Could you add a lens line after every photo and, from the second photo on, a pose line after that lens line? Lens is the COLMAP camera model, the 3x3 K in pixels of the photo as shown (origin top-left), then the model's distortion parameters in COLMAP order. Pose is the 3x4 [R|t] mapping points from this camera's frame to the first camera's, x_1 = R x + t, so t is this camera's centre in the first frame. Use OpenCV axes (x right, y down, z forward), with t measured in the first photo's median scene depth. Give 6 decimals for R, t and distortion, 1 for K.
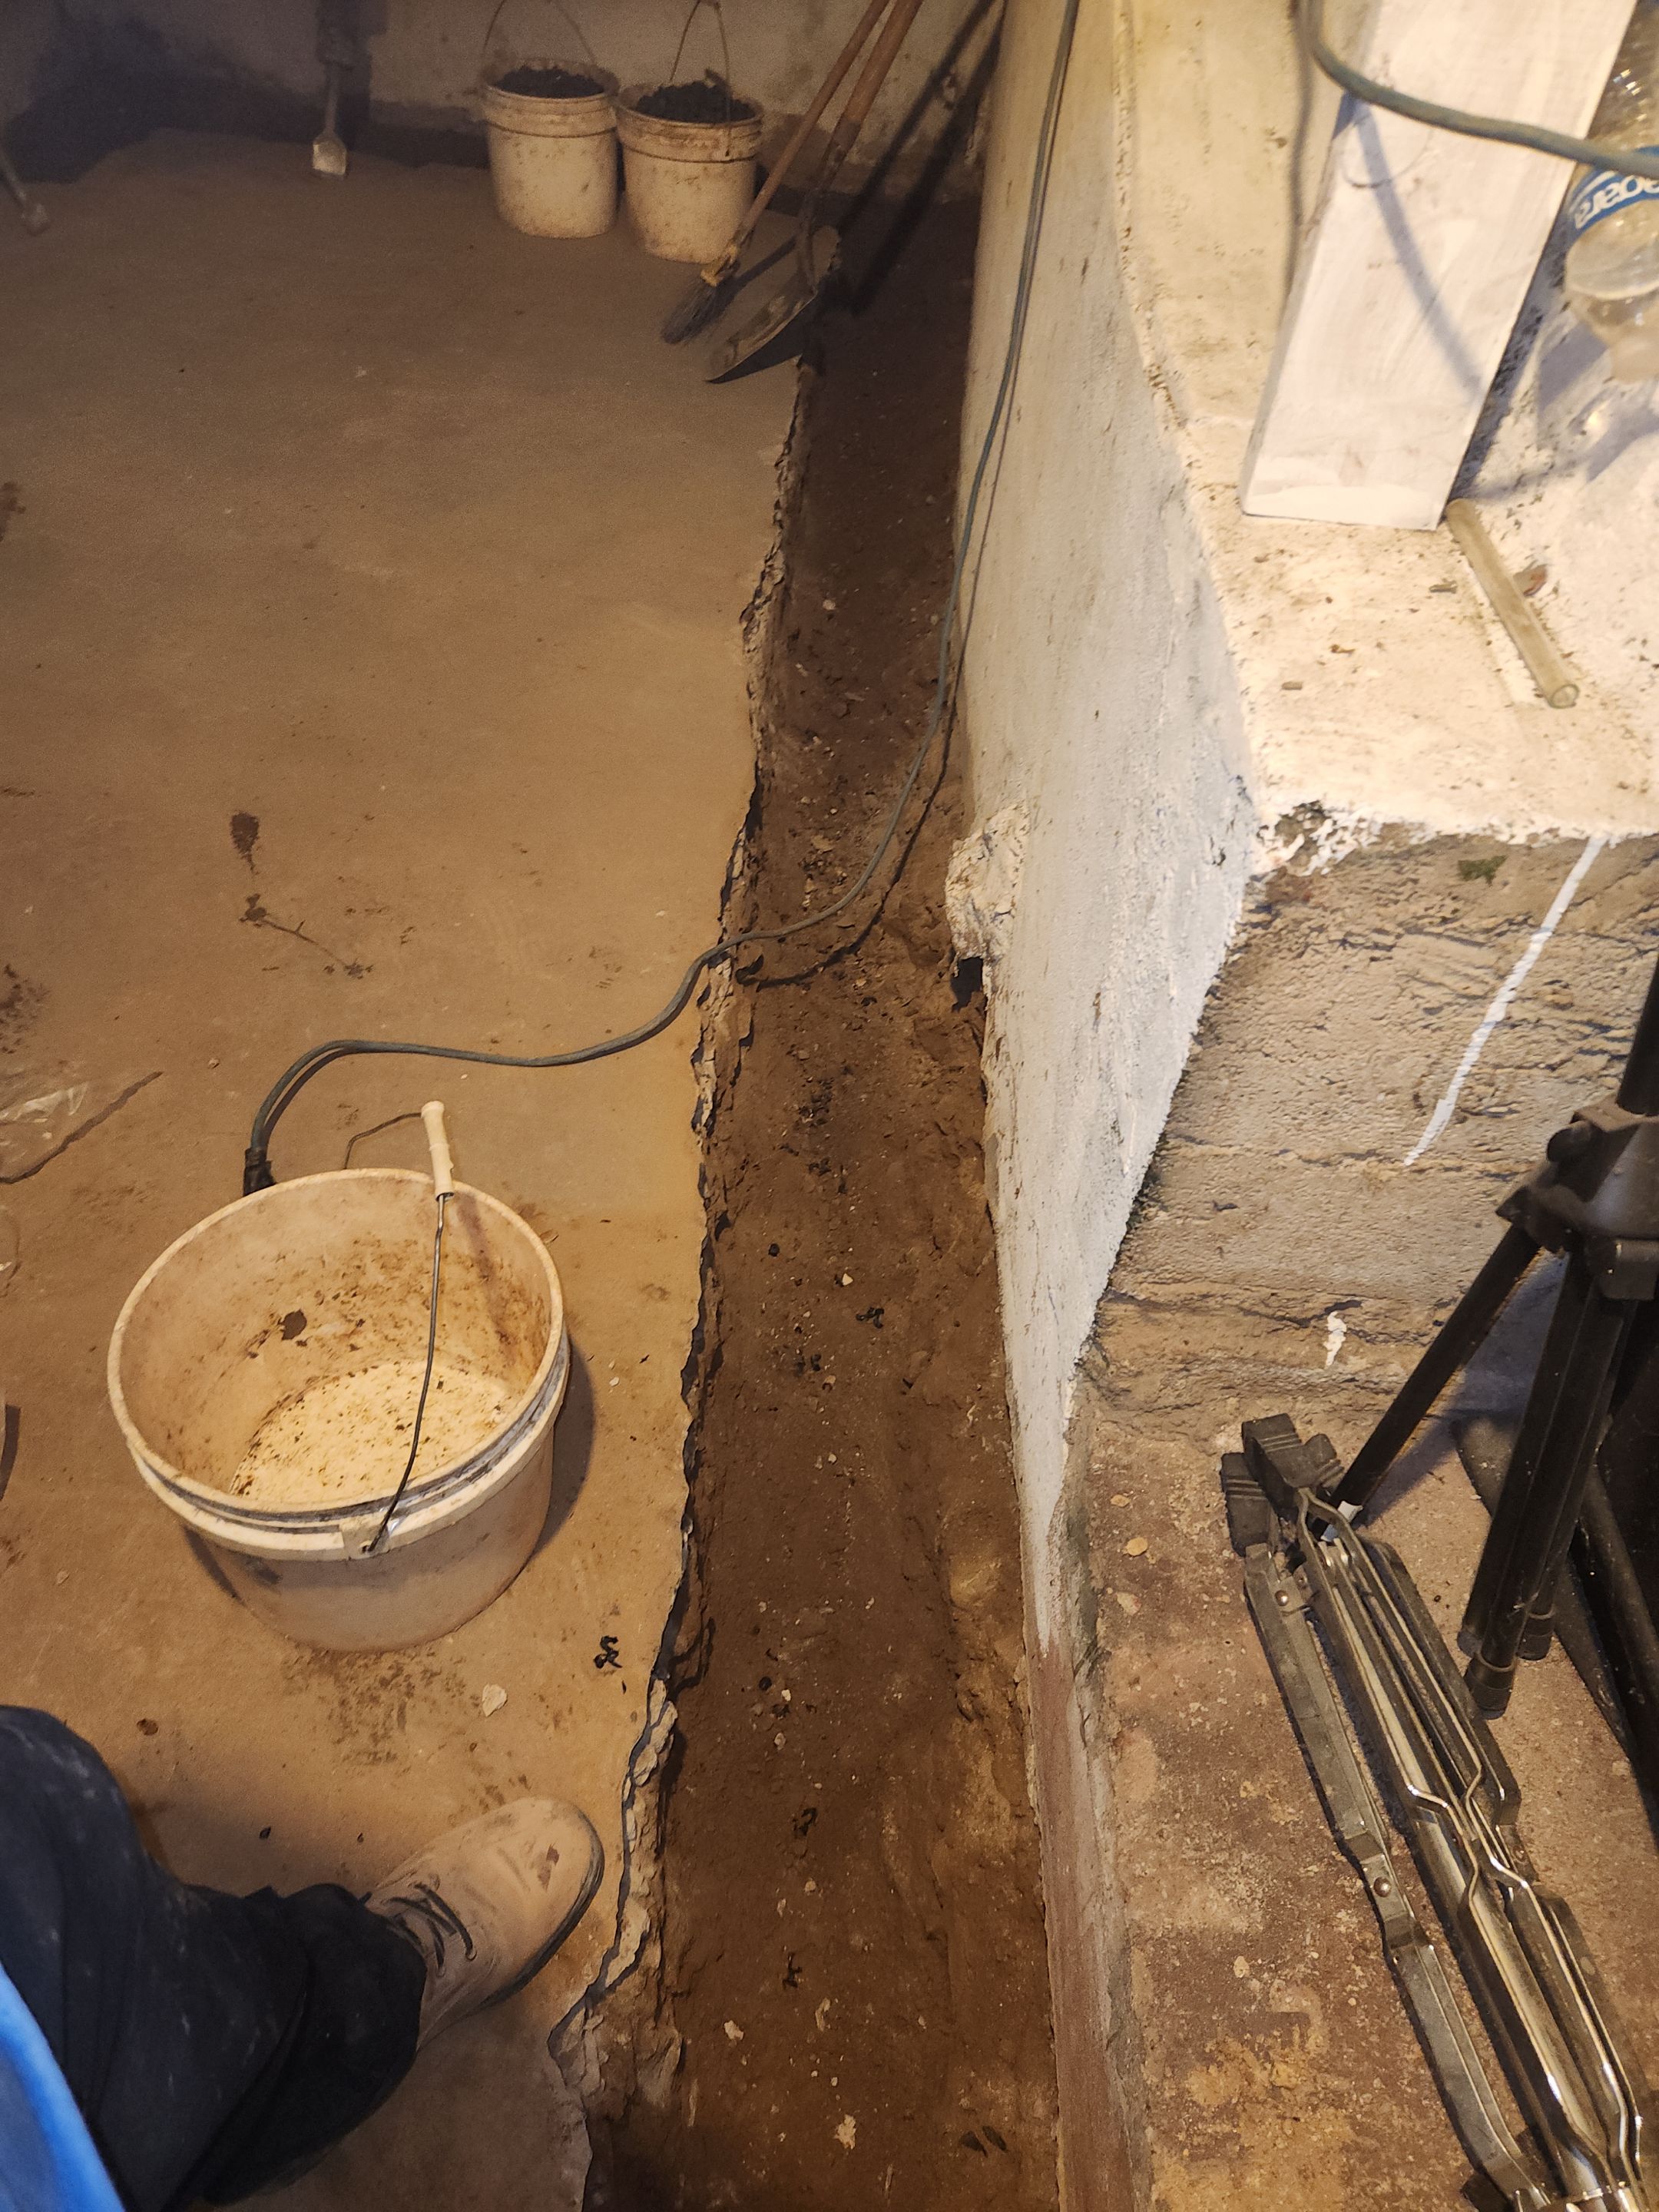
lens RADIAL K [[1483.0, 0, 863.2], [0, 1483.0, 1099.5], [0, 0, 1]] dist [0.071056, -0.060059]
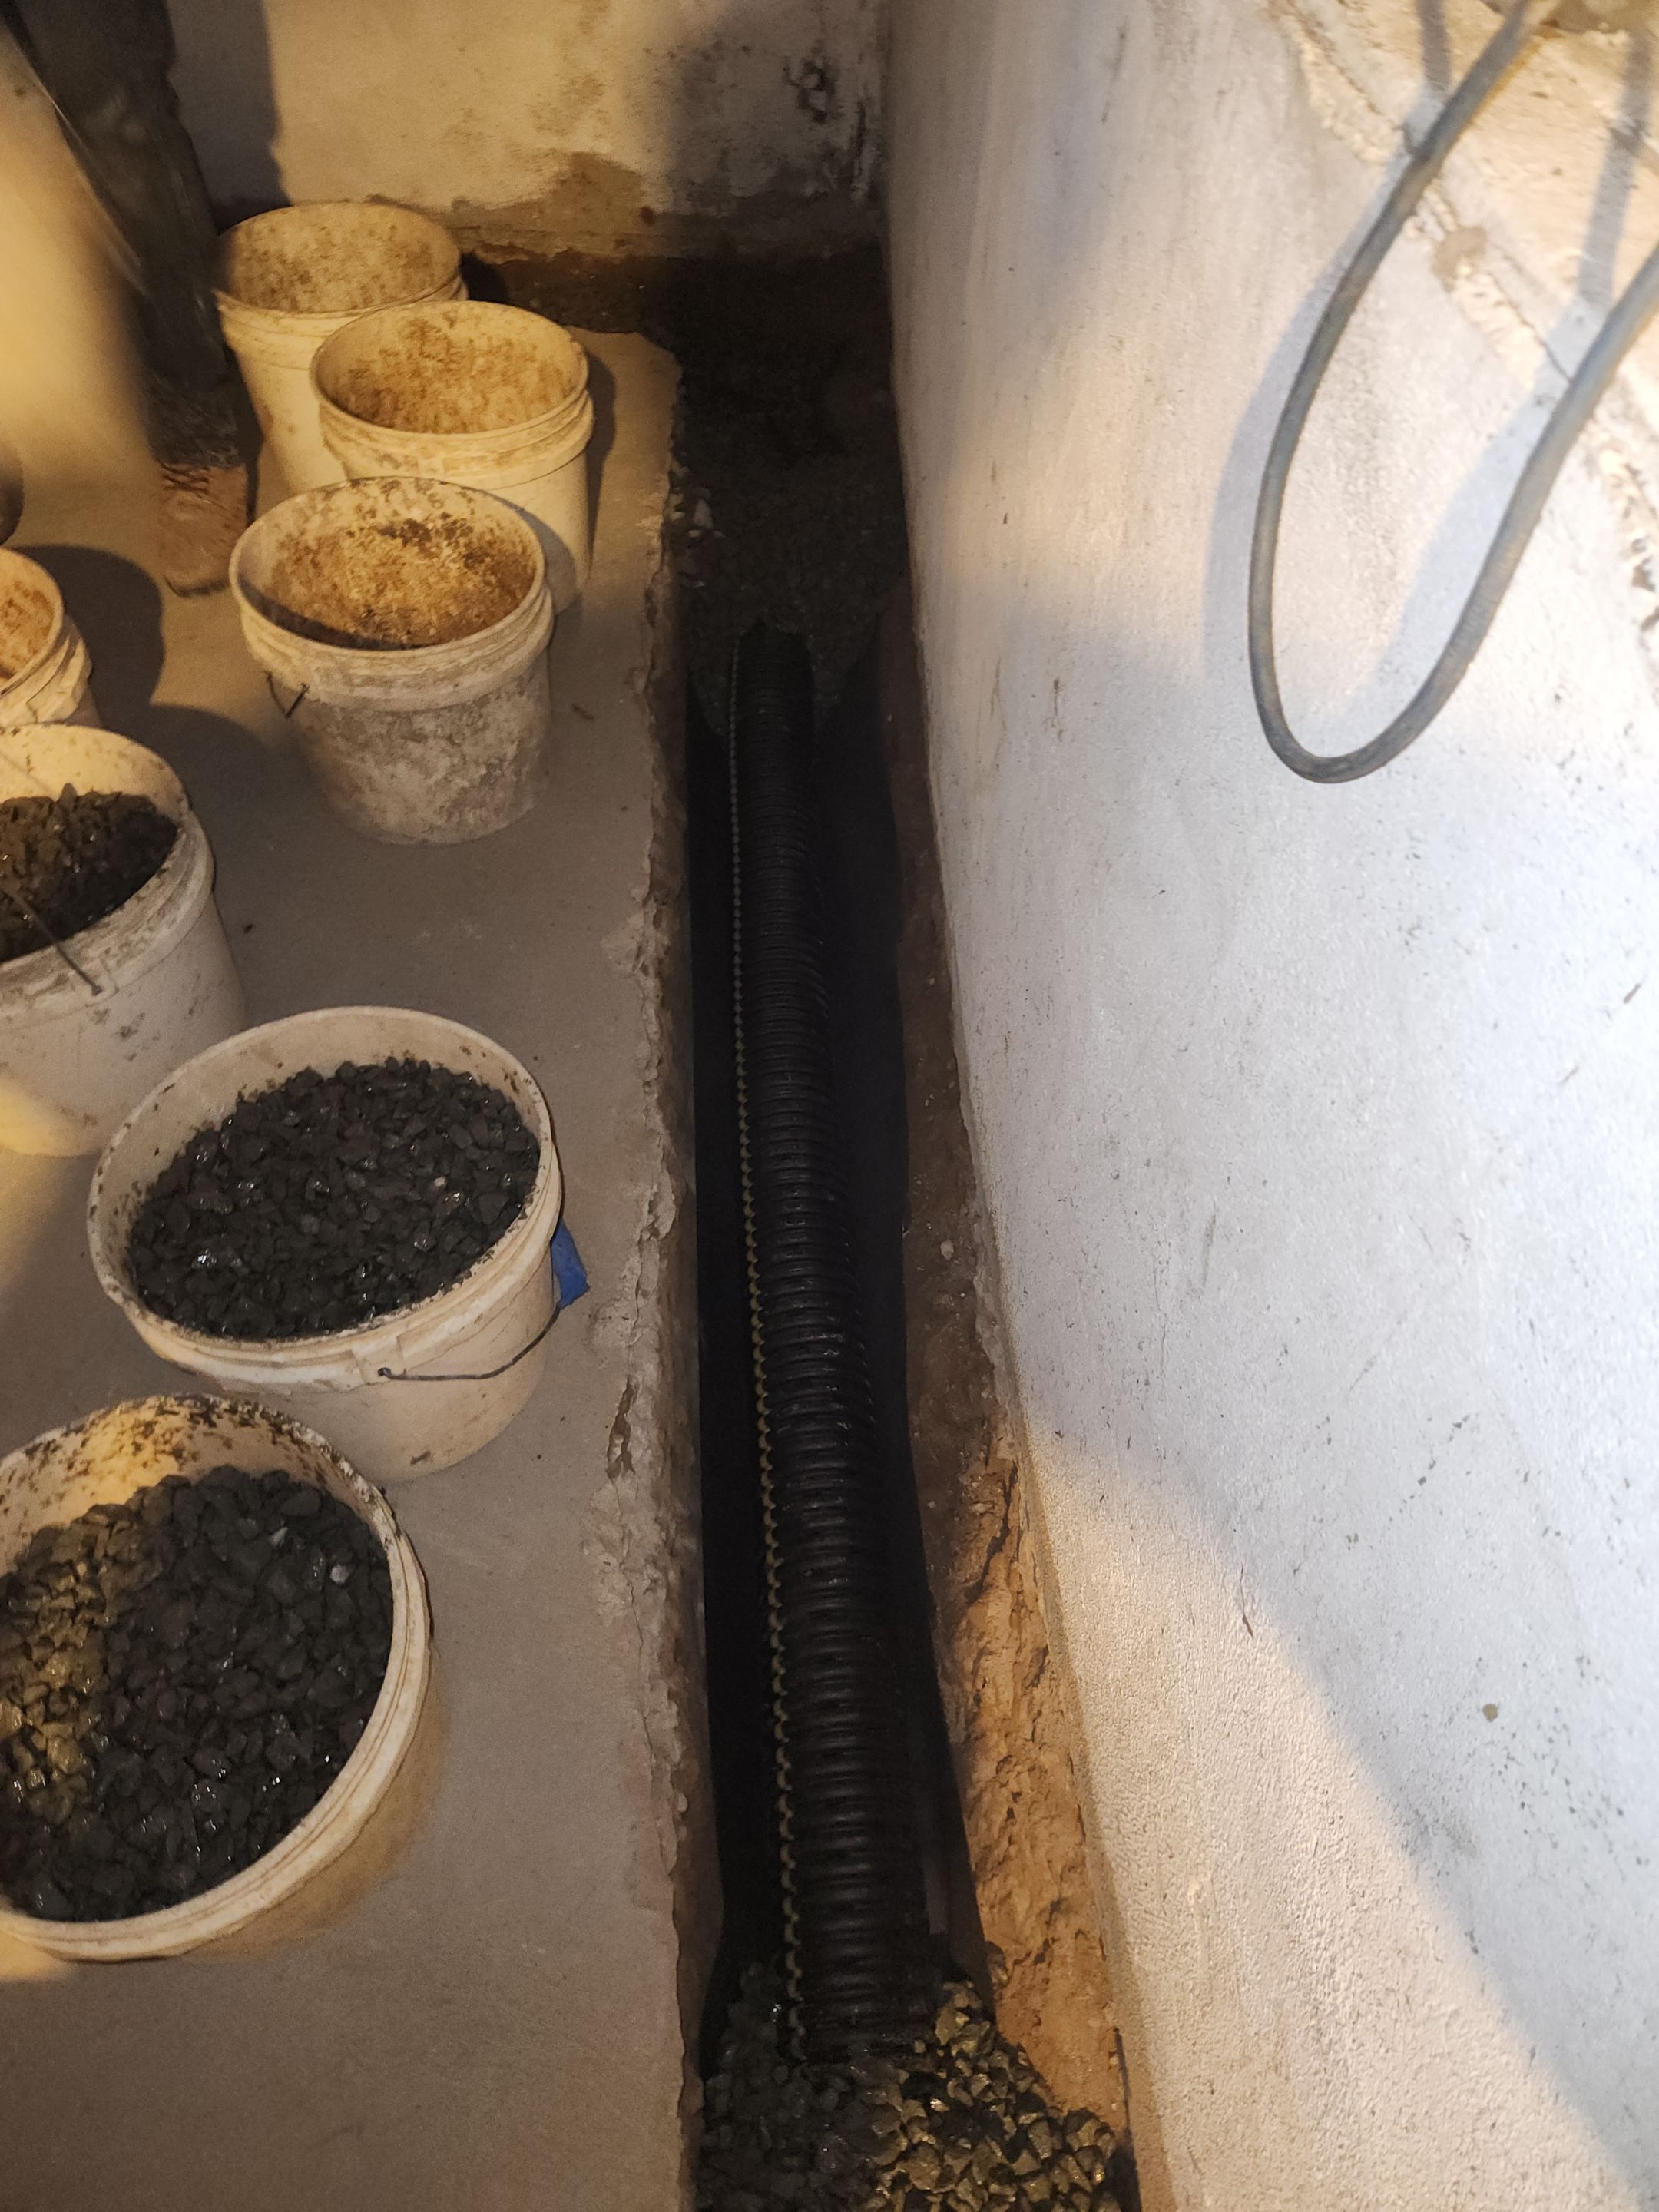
lens RADIAL K [[1483.0, 0, 861.9], [0, 1483.0, 1093.8], [0, 0, 1]] dist [0.071056, -0.060059]
pose [[0.991864, -0.124246, 0.027727, 0.014729], [0.120242, 0.985888, 0.116472, -0.934495], [-0.041807, -0.112191, 0.992807, 0.909013]]
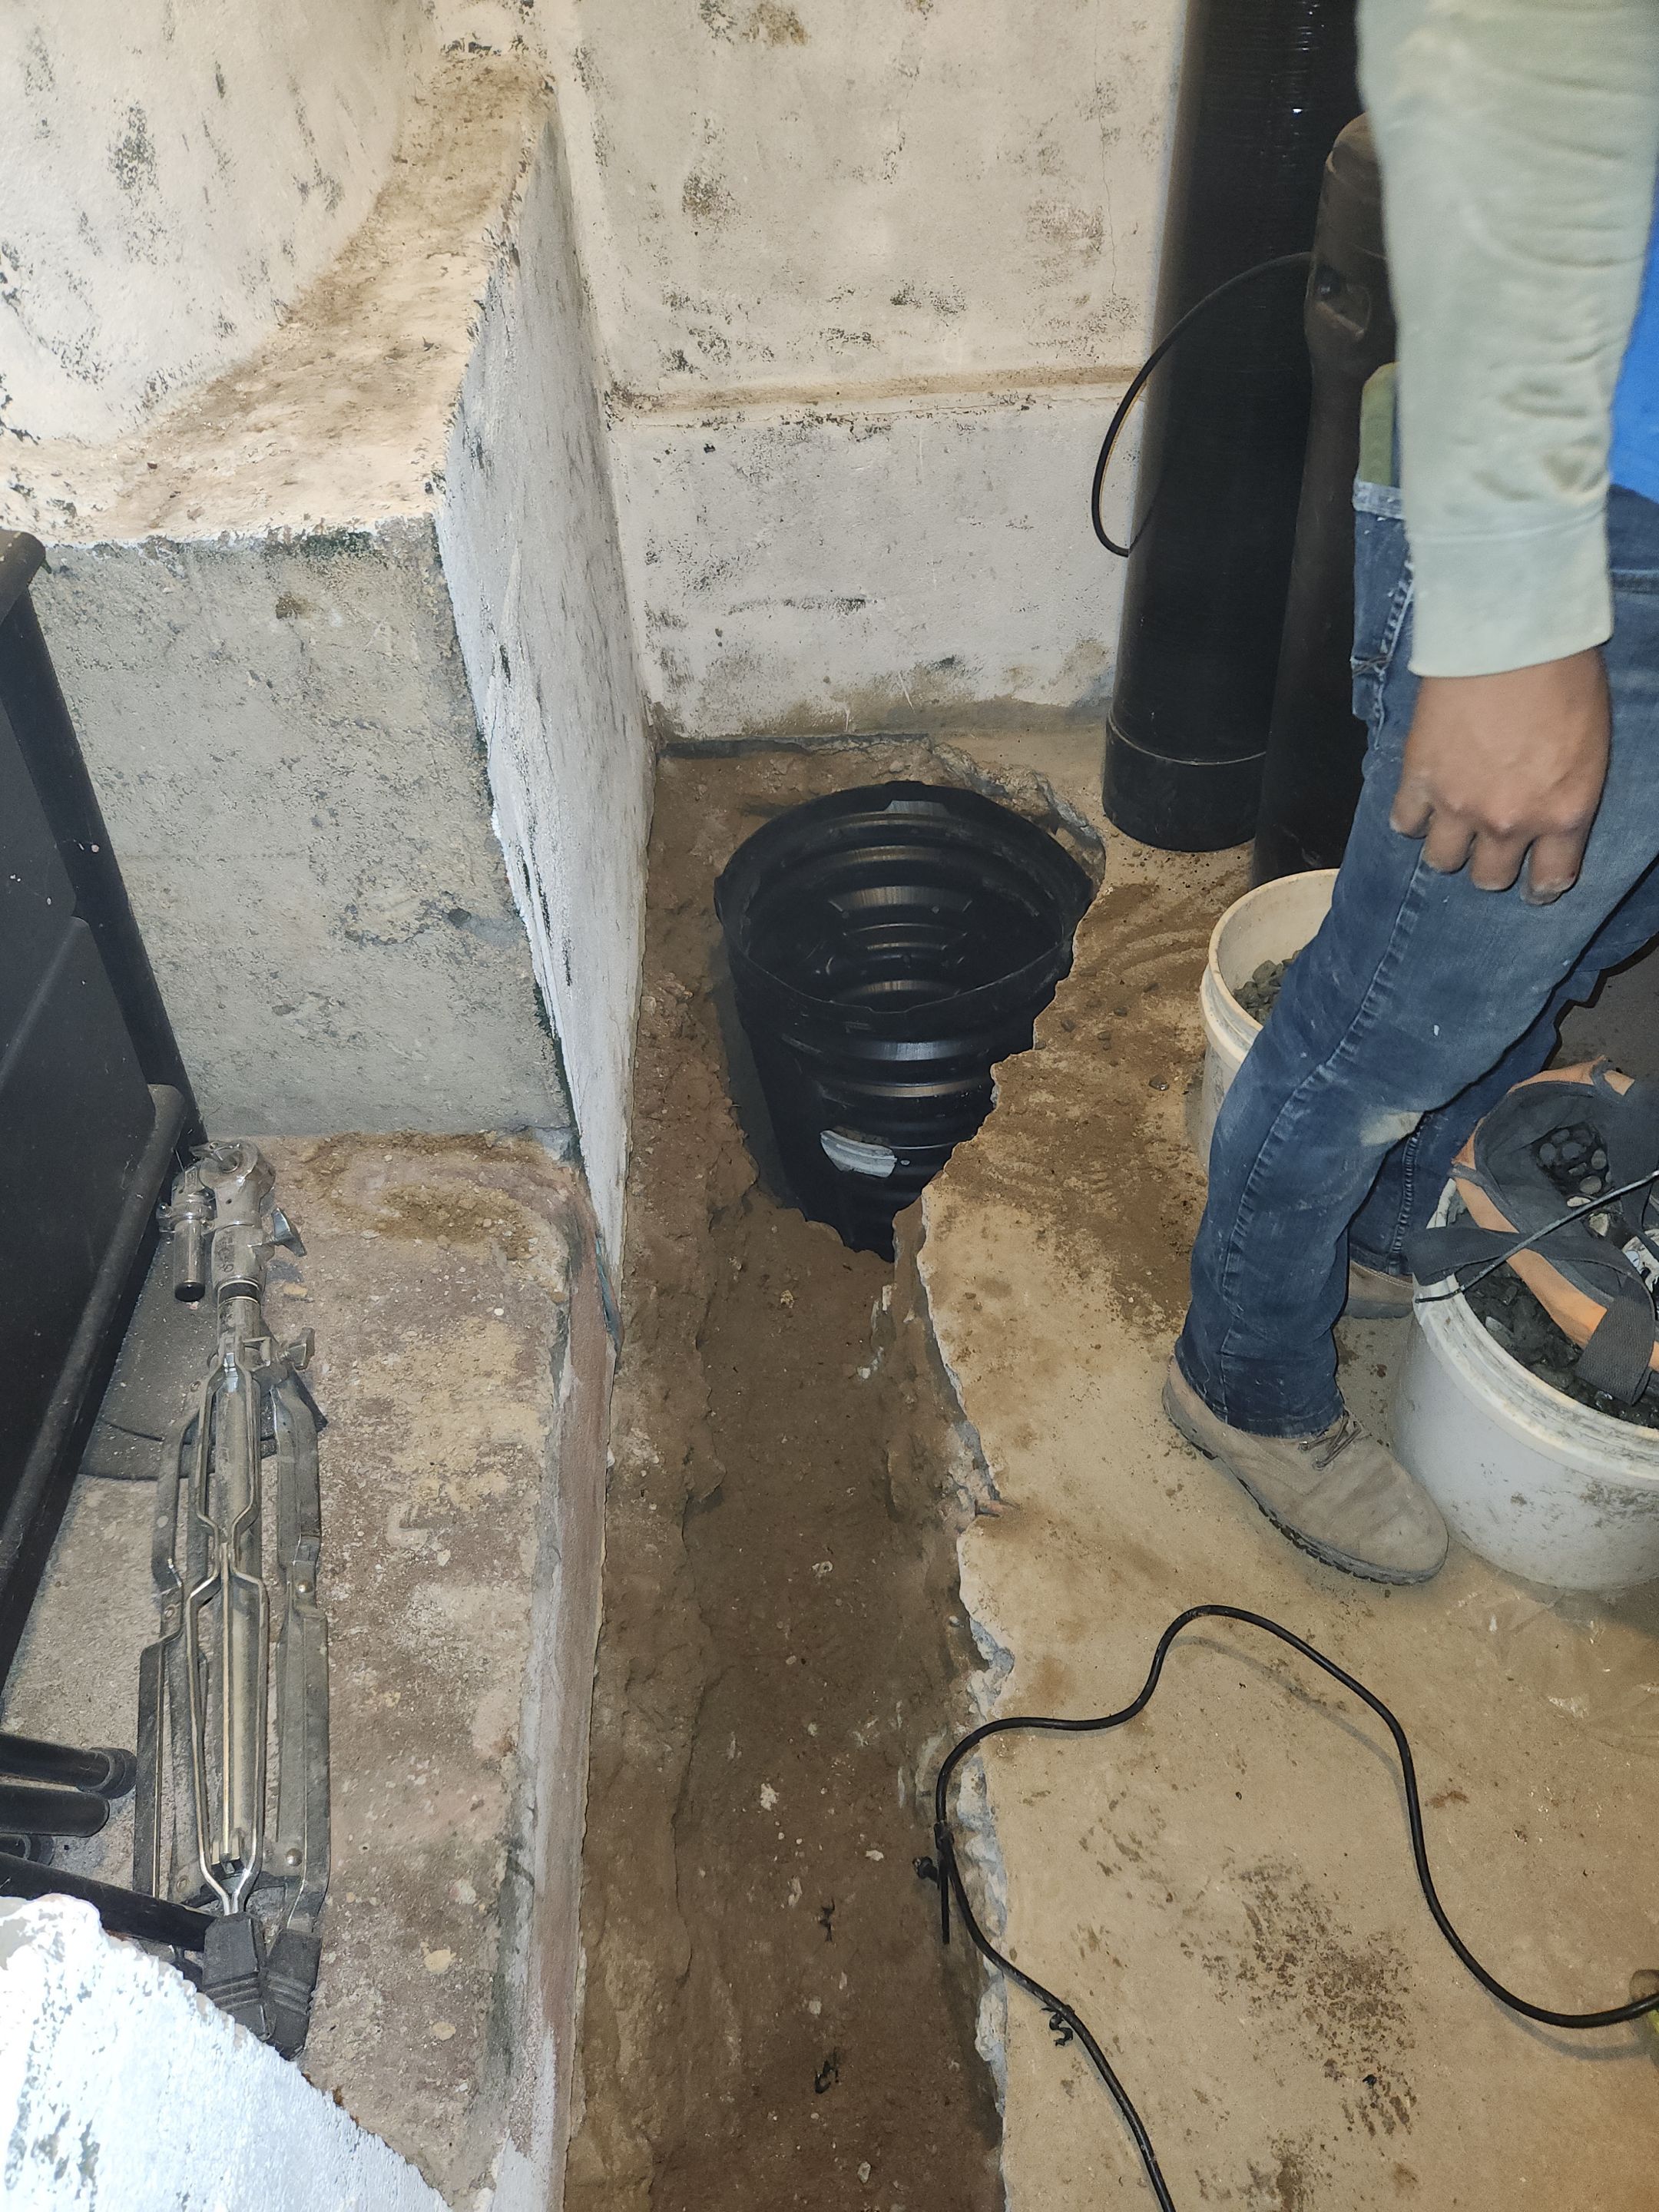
lens RADIAL K [[1483.0, 0, 841.6], [0, 1483.0, 1136.4], [0, 0, 1]] dist [0.071056, -0.060059]
pose [[-0.996510, 0.023510, -0.080100, 0.013539], [-0.081234, -0.052095, 0.995333, -0.451243], [0.019227, 0.998365, 0.053823, 0.427259]]
